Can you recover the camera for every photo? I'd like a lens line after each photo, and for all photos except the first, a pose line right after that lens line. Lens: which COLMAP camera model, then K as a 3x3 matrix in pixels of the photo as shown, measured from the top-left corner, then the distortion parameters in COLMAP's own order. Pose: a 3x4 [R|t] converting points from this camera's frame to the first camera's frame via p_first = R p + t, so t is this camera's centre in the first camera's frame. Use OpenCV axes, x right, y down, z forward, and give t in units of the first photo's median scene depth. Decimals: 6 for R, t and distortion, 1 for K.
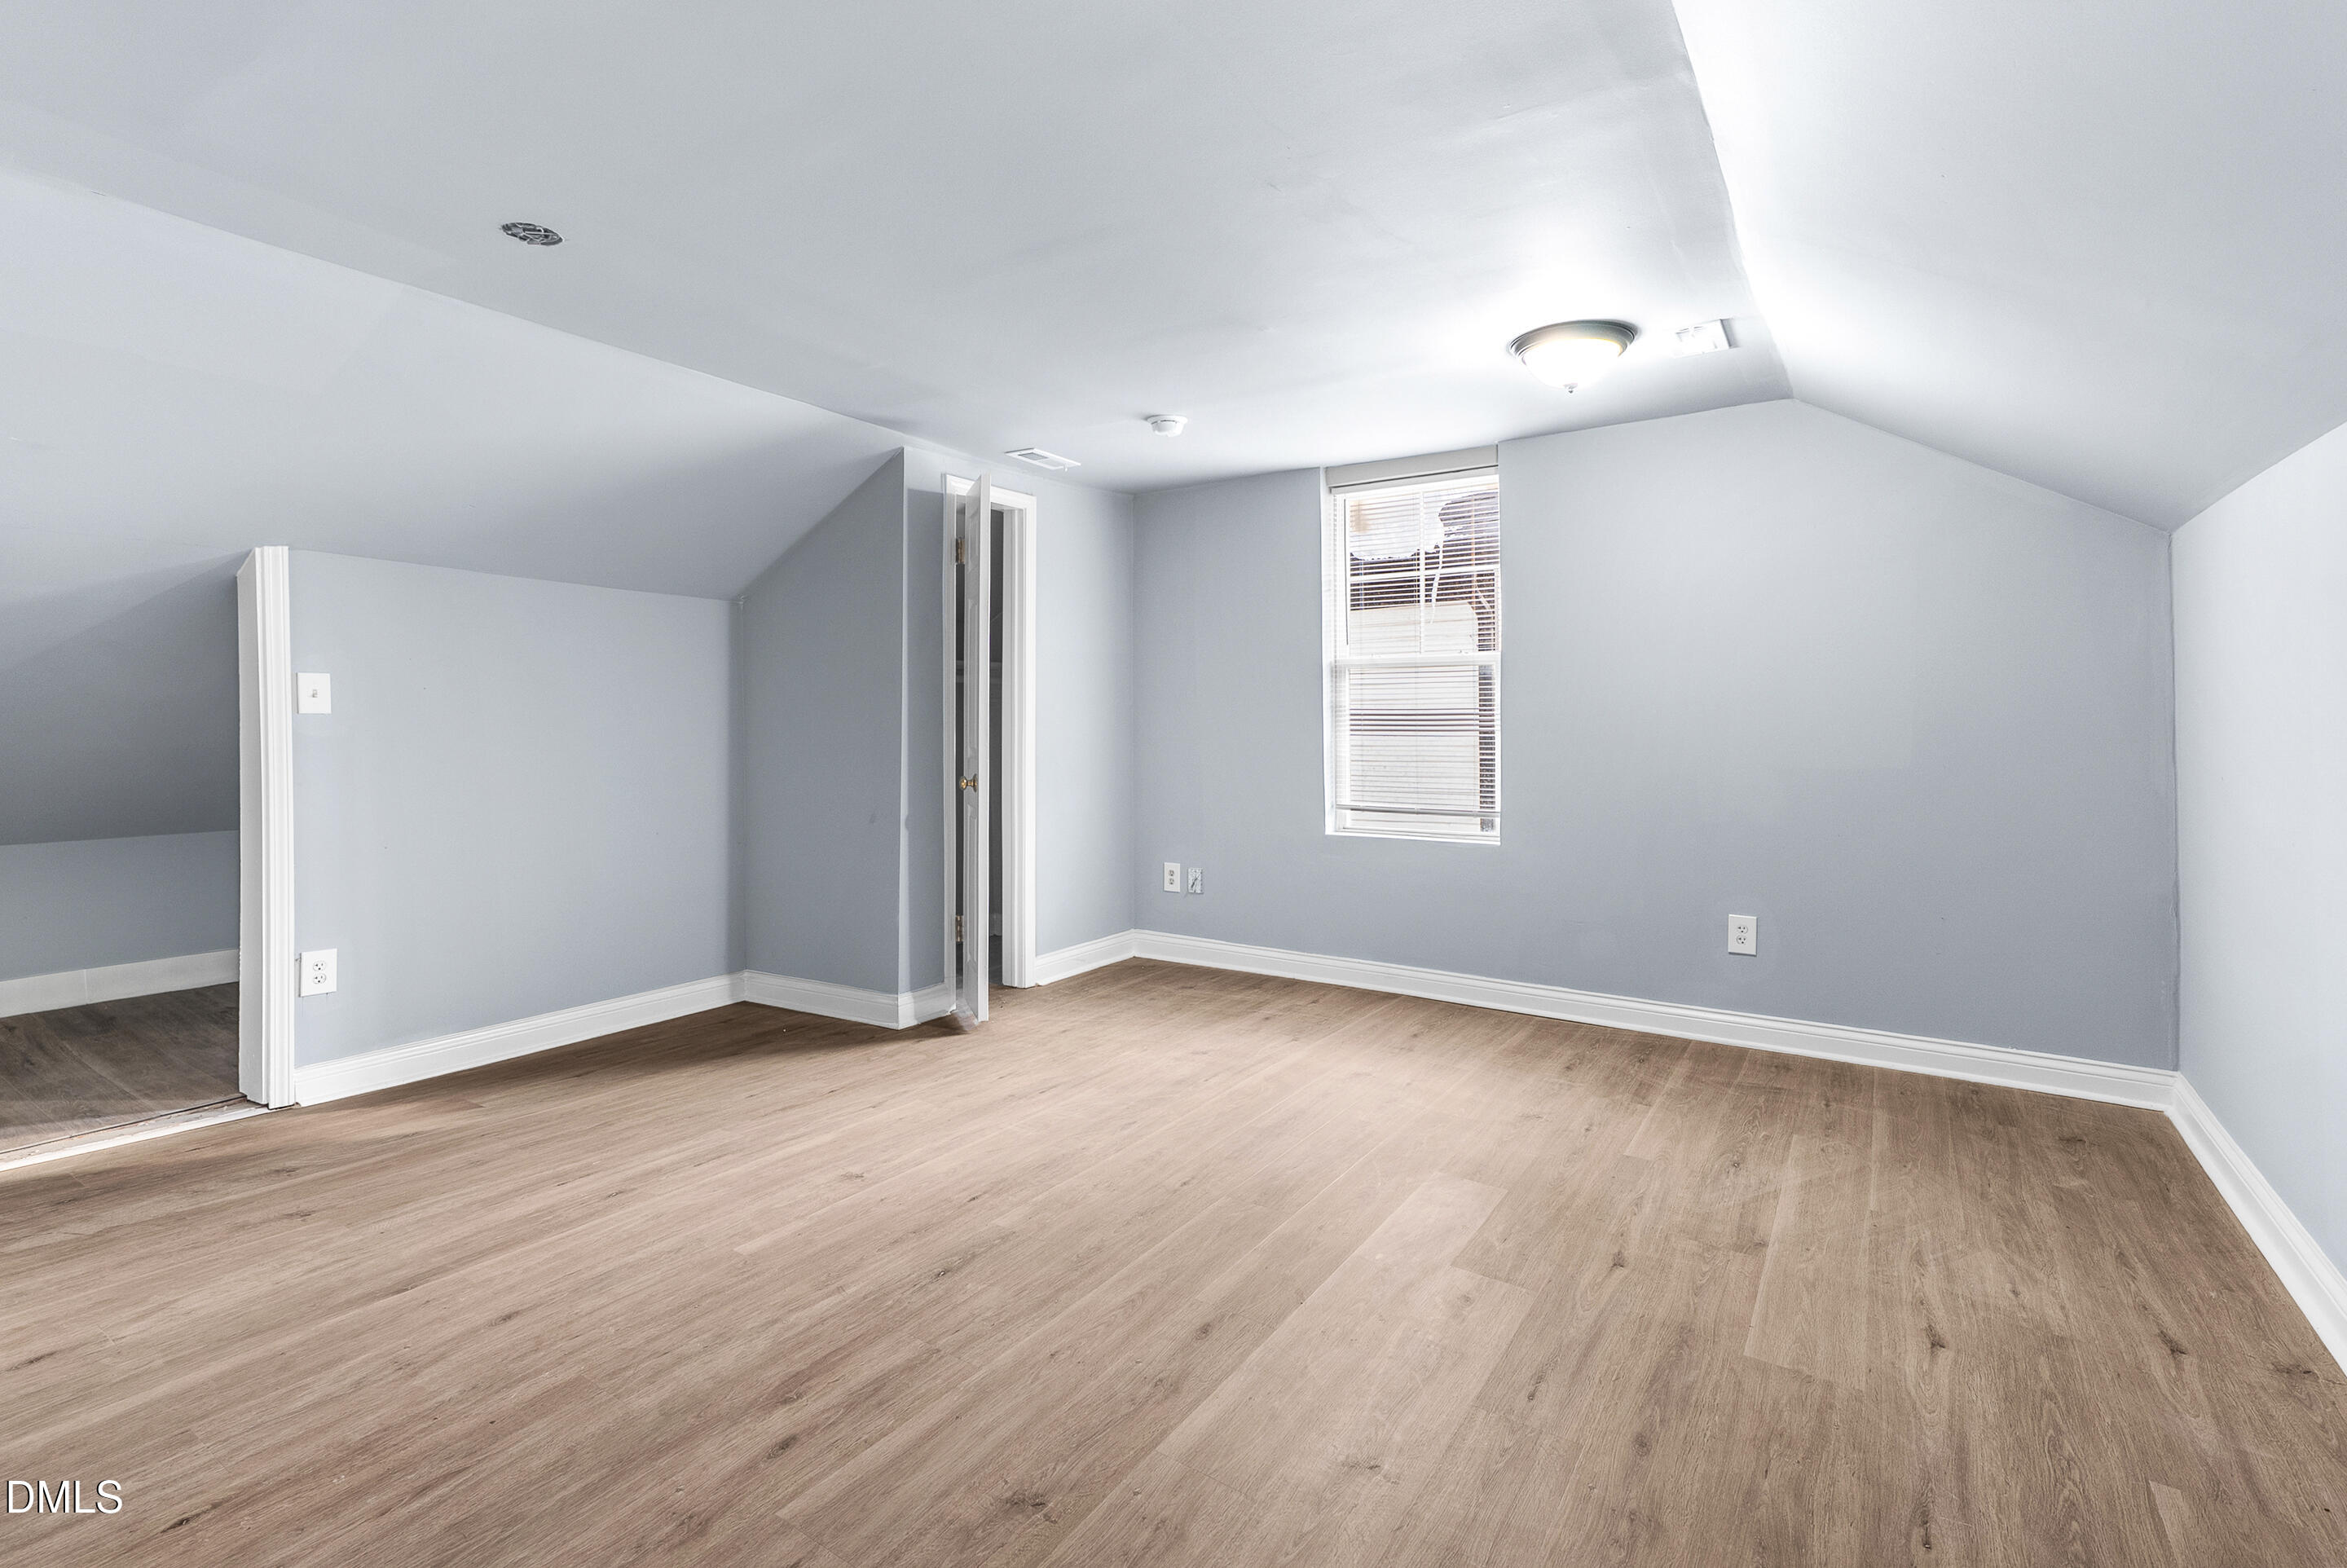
lens RADIAL K [[1071.0, 0, 1178.1], [0, 1071.0, 742.0], [0, 0, 1]] dist [-0.002415, -0.000180]
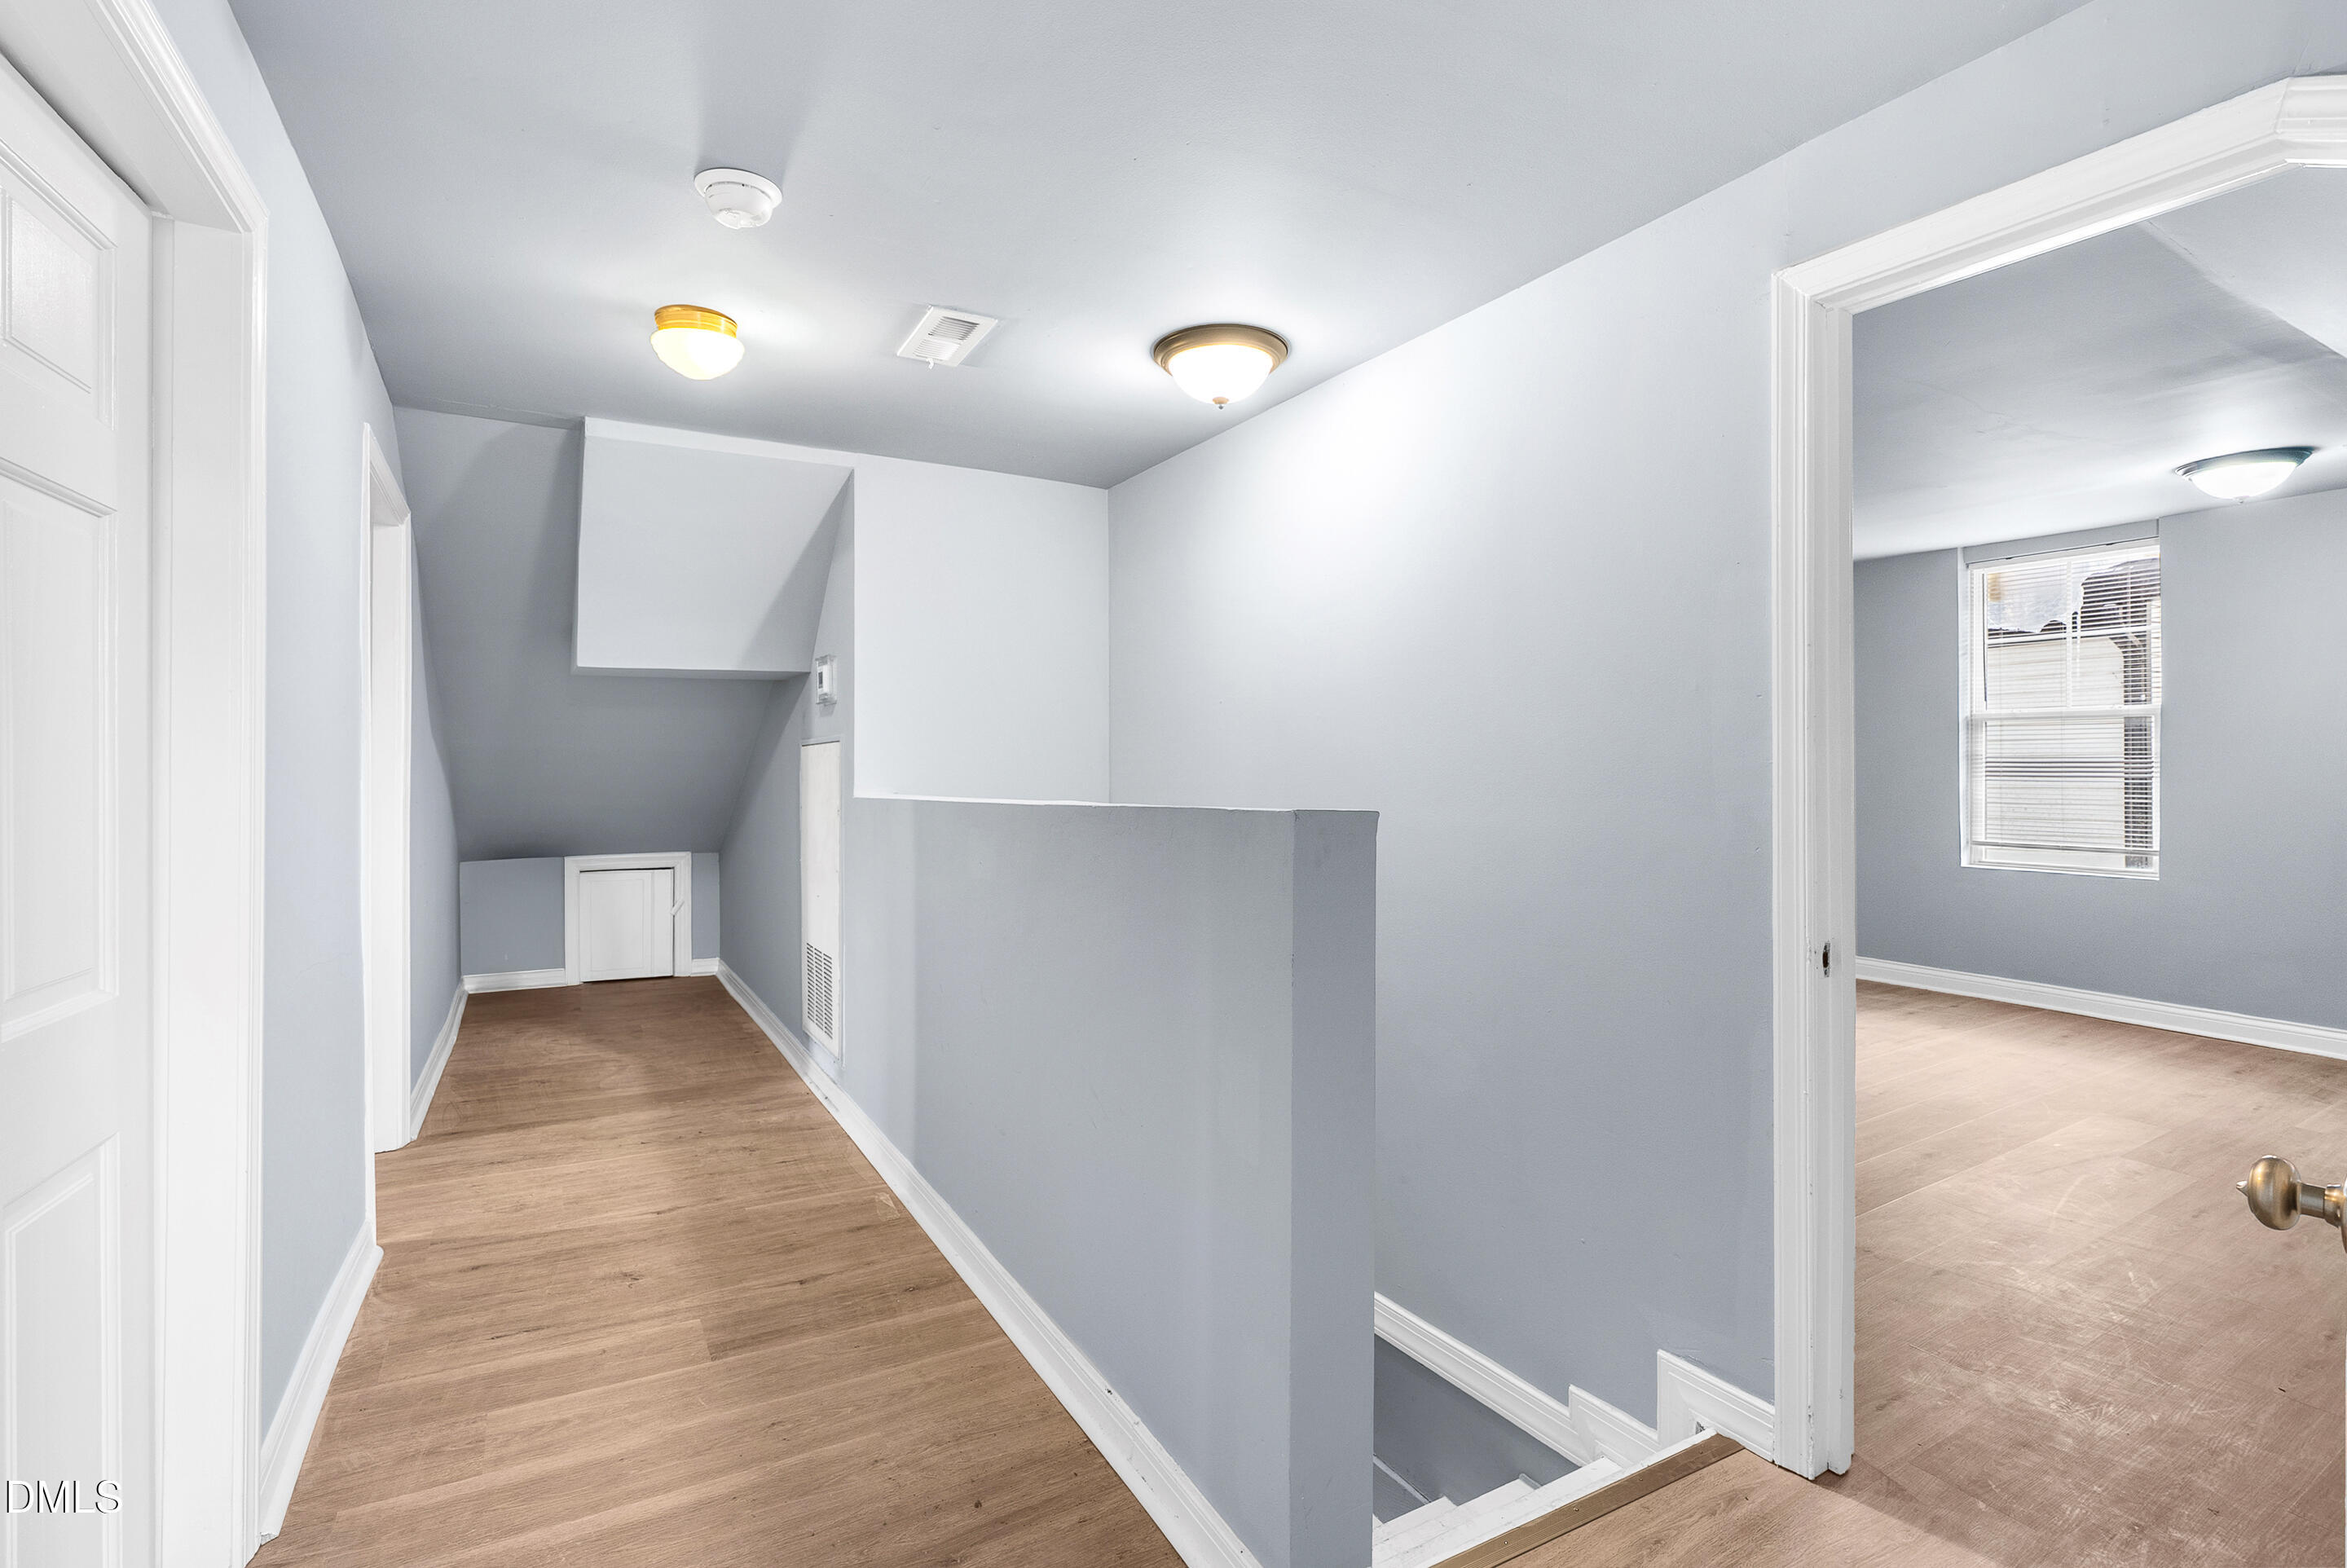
lens RADIAL K [[1079.7, 0, 1173.5], [0, 1079.7, 784.0], [0, 0, 1]] dist [0.005568, 0.000516]
pose [[0.906236, 0.004346, -0.422751, -0.141068], [-0.001682, 0.999976, 0.006676, -0.009335], [0.422770, -0.005339, 0.906221, -0.424496]]
